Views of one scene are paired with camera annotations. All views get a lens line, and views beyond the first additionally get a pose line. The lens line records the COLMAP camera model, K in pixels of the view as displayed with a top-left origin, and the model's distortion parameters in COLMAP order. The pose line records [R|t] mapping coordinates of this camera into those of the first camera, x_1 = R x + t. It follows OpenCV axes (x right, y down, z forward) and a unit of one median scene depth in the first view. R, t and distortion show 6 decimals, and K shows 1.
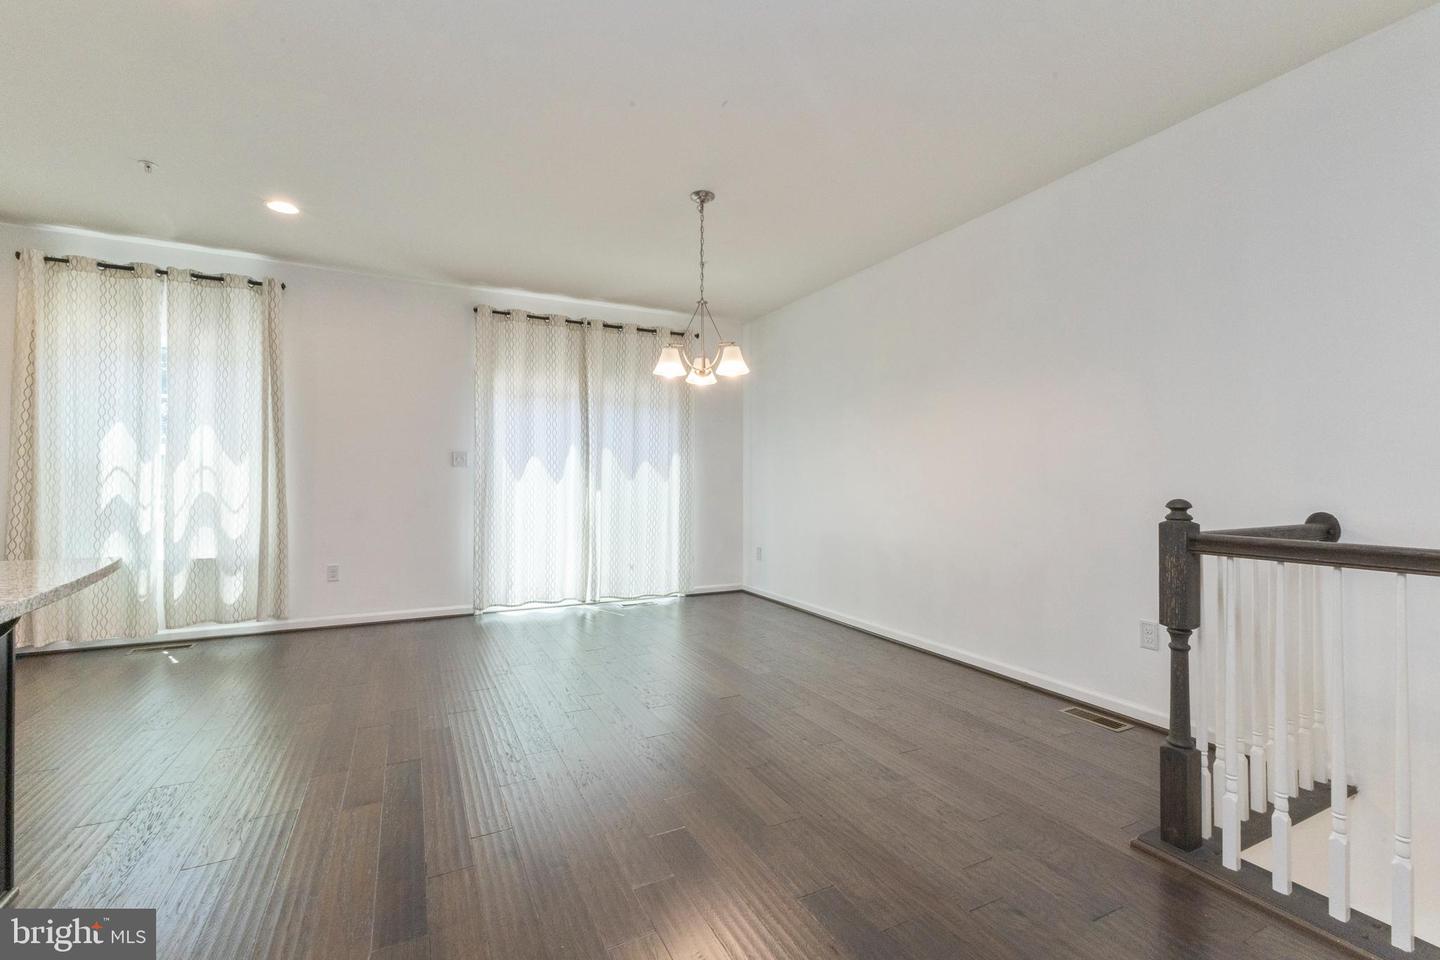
lens RADIAL K [[633.0, 0, 709.9], [0, 633.0, 478.7], [0, 0, 1]] dist [0.003936, 0.000145]
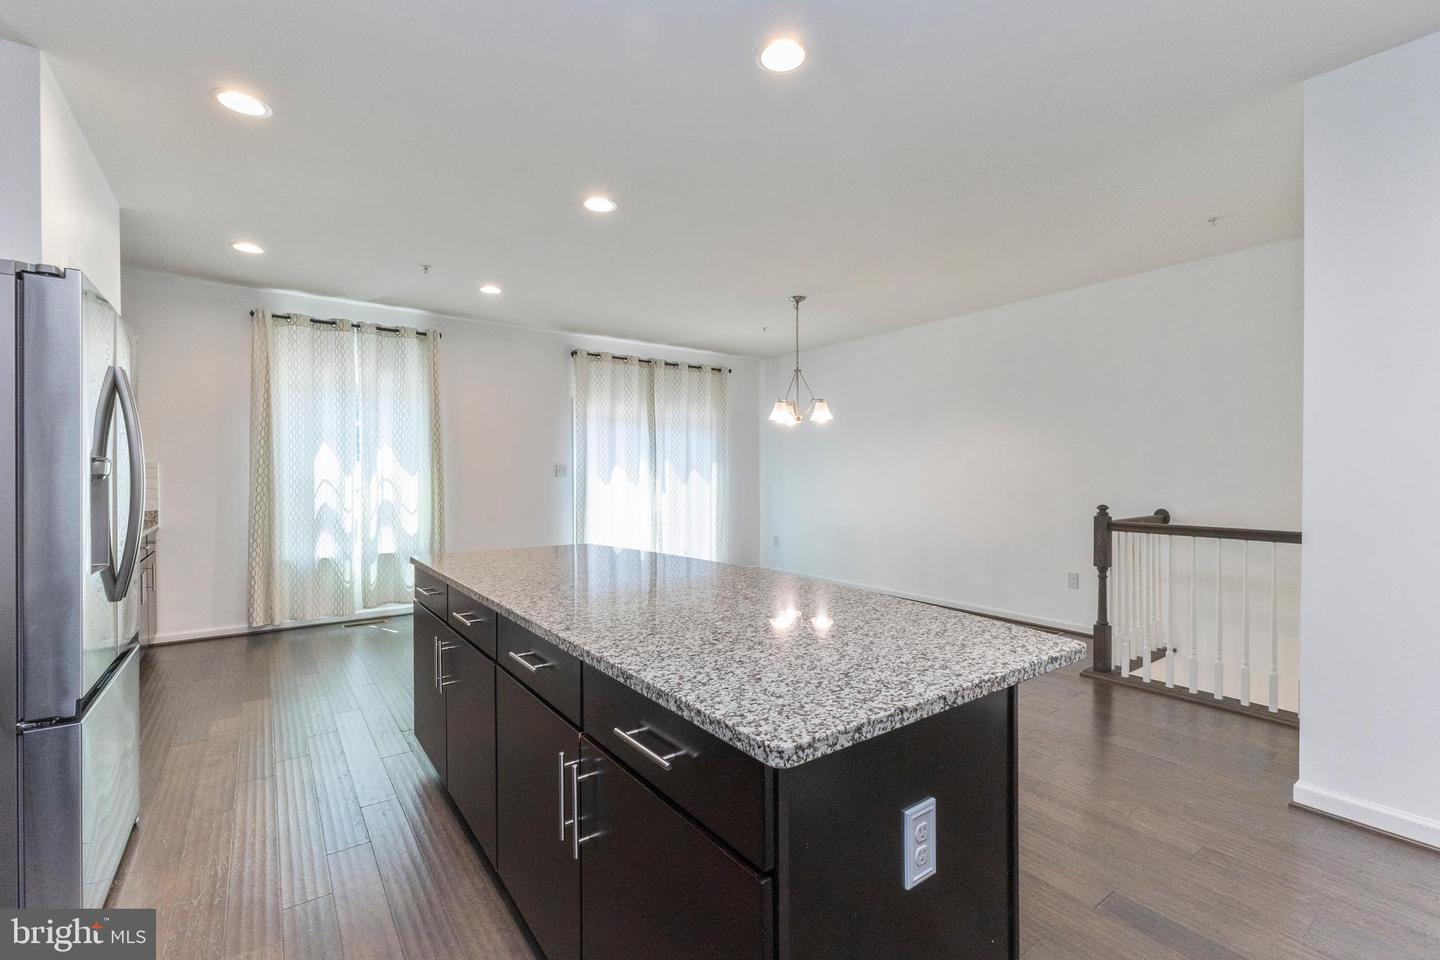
lens RADIAL K [[633.0, 0, 720.1], [0, 633.0, 478.4], [0, 0, 1]] dist [0.003936, 0.000145]
pose [[0.985984, -0.005183, 0.166756, -0.363774], [0.003397, 0.999934, 0.010991, -0.034795], [-0.166802, -0.010271, 0.985937, -0.359864]]
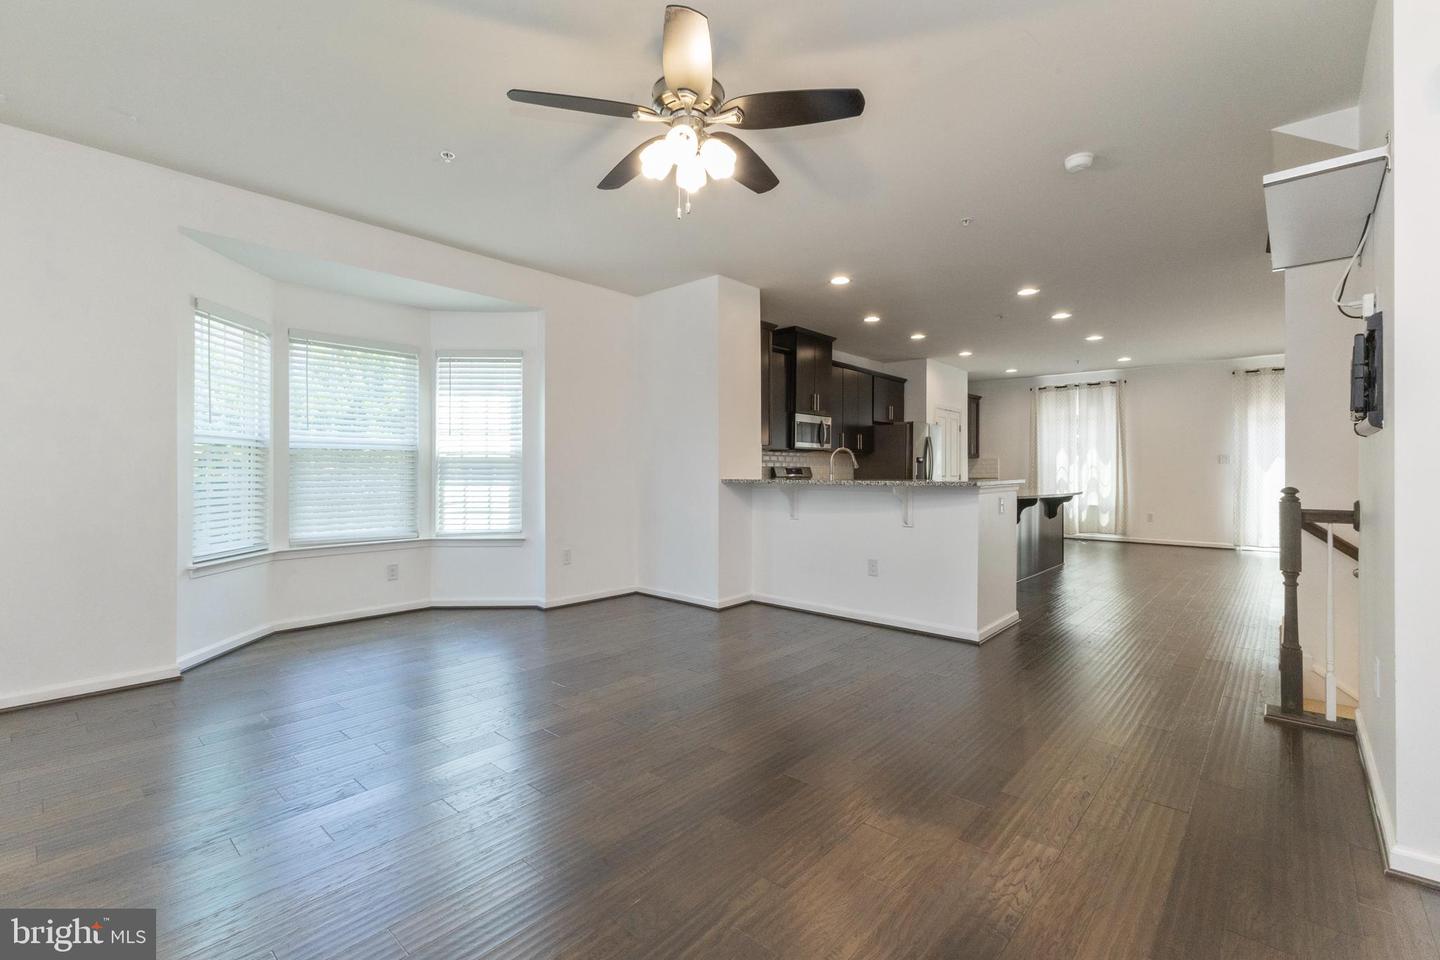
lens RADIAL K [[633.0, 0, 729.1], [0, 633.0, 471.5], [0, 0, 1]] dist [0.003936, 0.000145]
pose [[0.373605, -0.000394, -0.927588, 0.883953], [0.007269, 0.999970, 0.002503, -0.014208], [0.927559, -0.007678, 0.373597, -1.135917]]
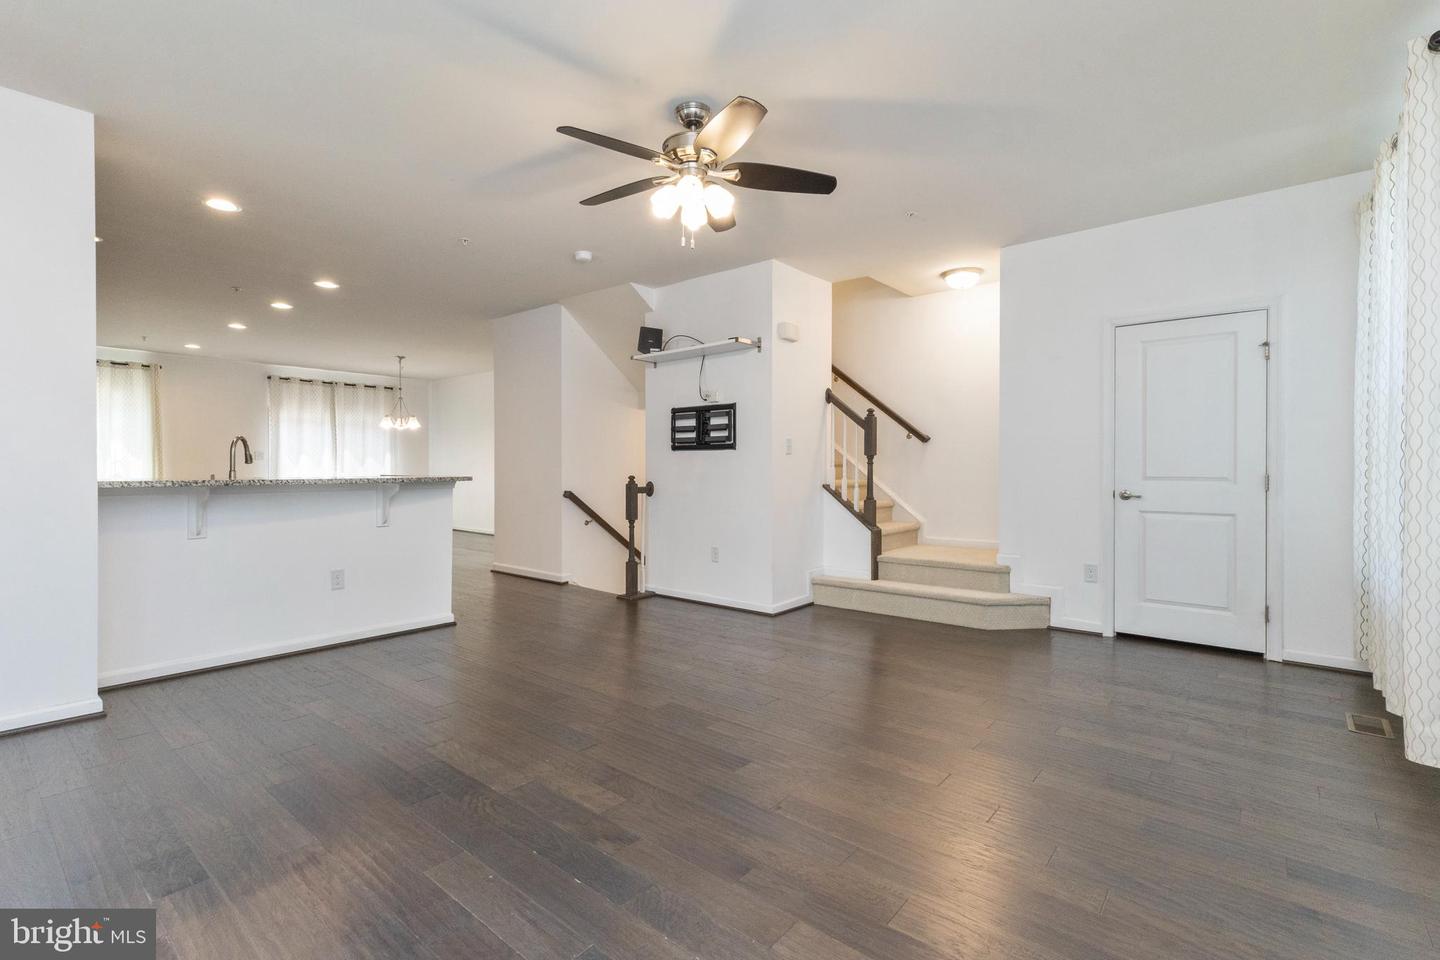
lens RADIAL K [[643.6, 0, 713.4], [0, 643.6, 471.6], [0, 0, 1]] dist [0.002176, -0.001117]
pose [[0.913264, -0.007490, 0.407299, 0.068821], [0.000631, 0.999856, 0.016971, -0.019013], [-0.407367, -0.015242, 0.913137, -1.601506]]
